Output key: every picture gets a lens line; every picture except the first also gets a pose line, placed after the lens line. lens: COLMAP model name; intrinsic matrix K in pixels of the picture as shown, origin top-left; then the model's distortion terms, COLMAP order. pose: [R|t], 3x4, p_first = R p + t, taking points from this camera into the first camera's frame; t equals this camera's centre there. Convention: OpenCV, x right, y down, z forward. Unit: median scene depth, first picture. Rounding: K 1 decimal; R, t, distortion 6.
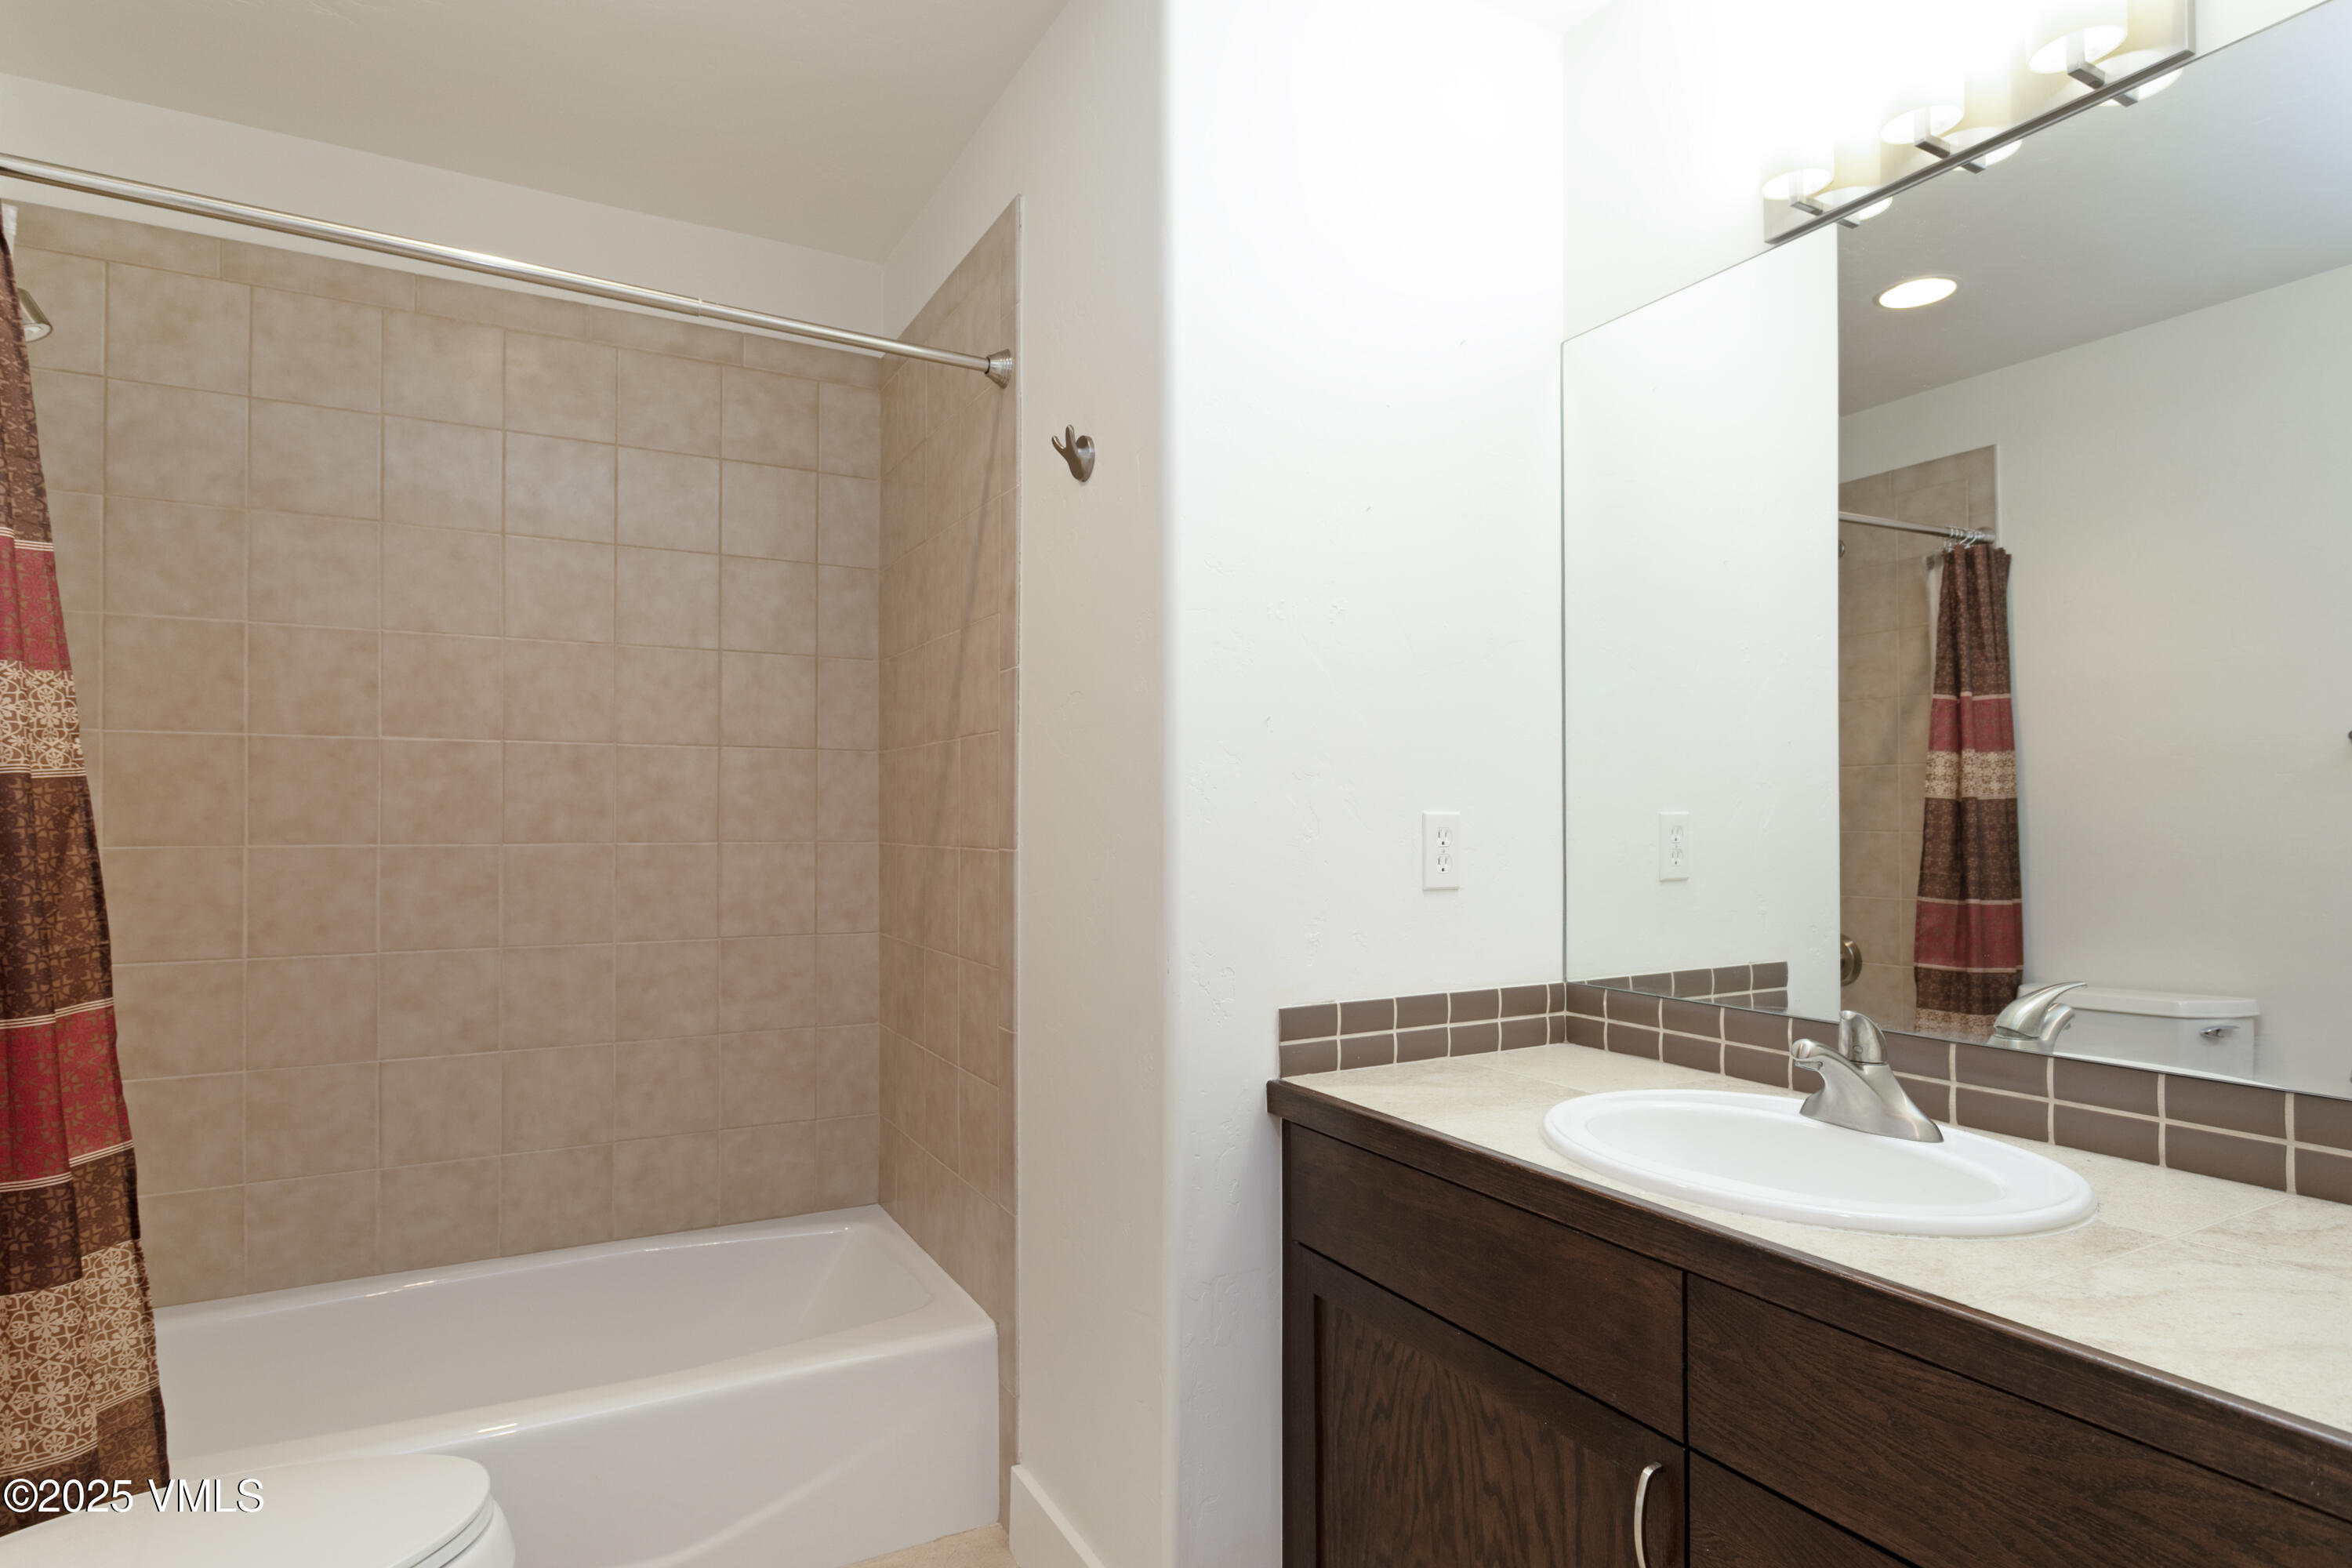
lens RADIAL K [[1254.9, 0, 1179.3], [0, 1254.9, 802.4], [0, 0, 1]] dist [-0.011536, 0.002936]
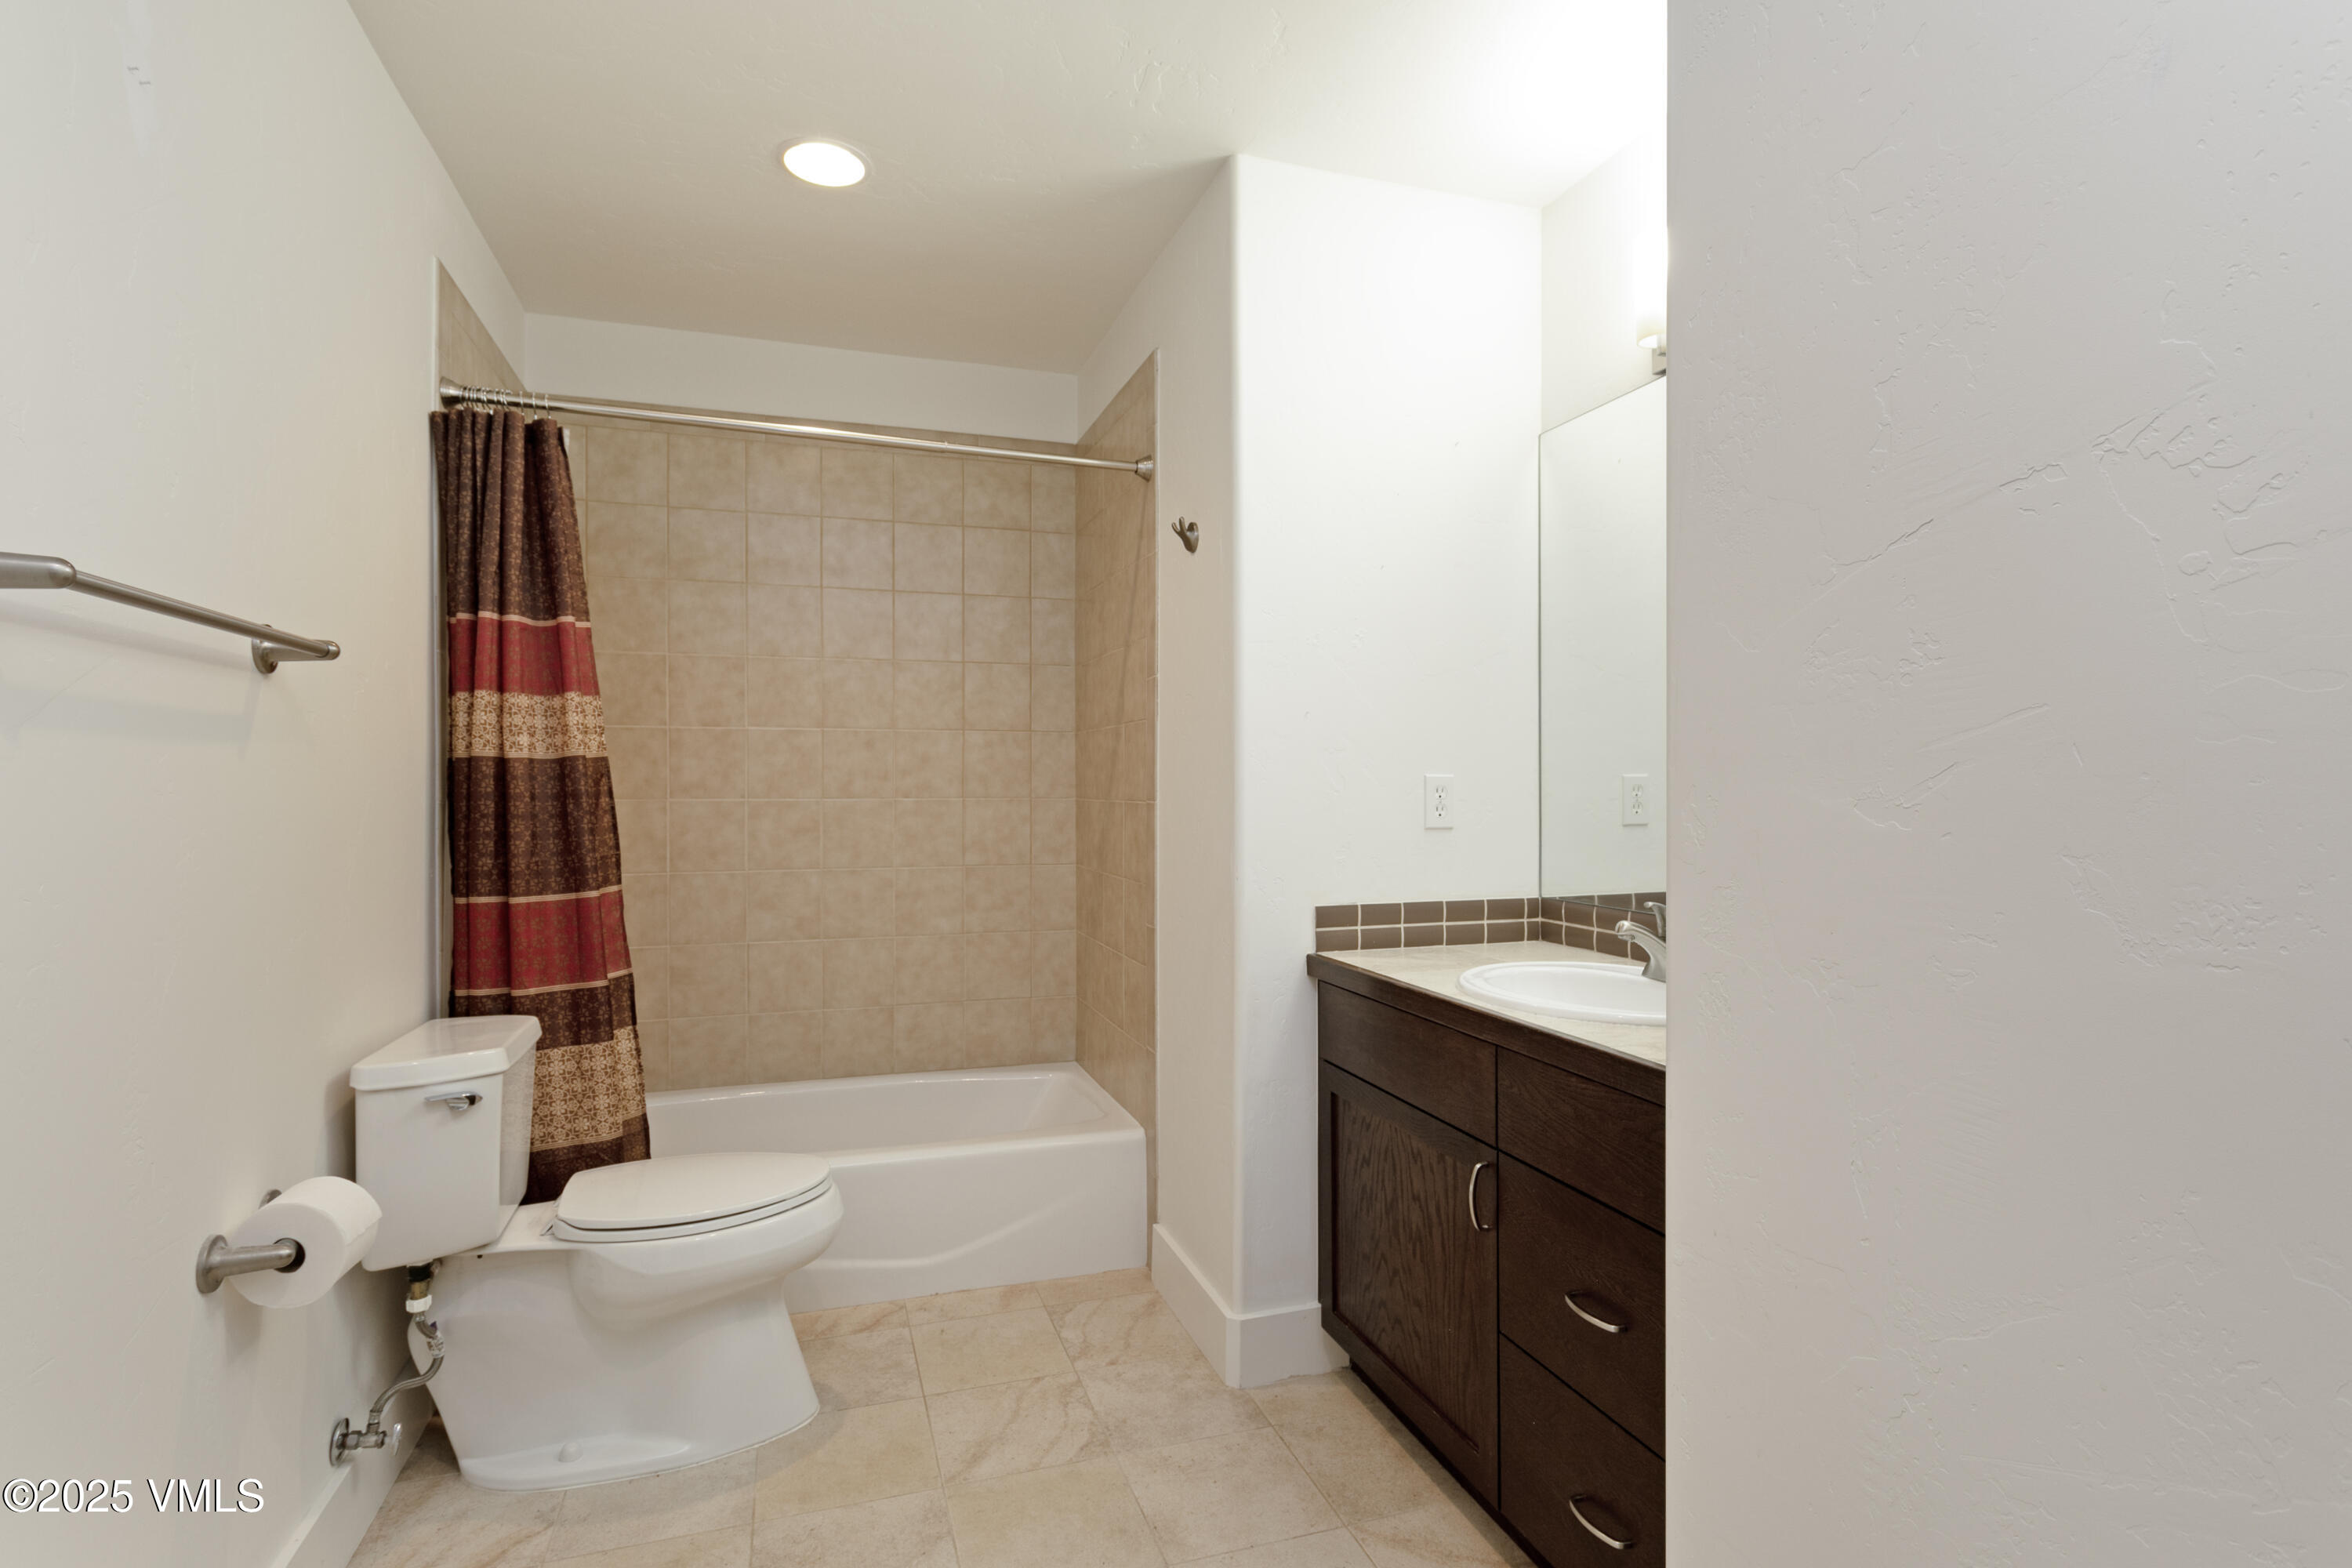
lens RADIAL K [[1153.7, 0, 1176.0], [0, 1153.7, 775.2], [0, 0, 1]] dist [0.003481, -0.000183]
pose [[0.983946, -0.002963, -0.178444, 0.131374], [0.003987, 0.999978, 0.005380, -0.000135], [0.178424, -0.006005, 0.983935, -0.311159]]
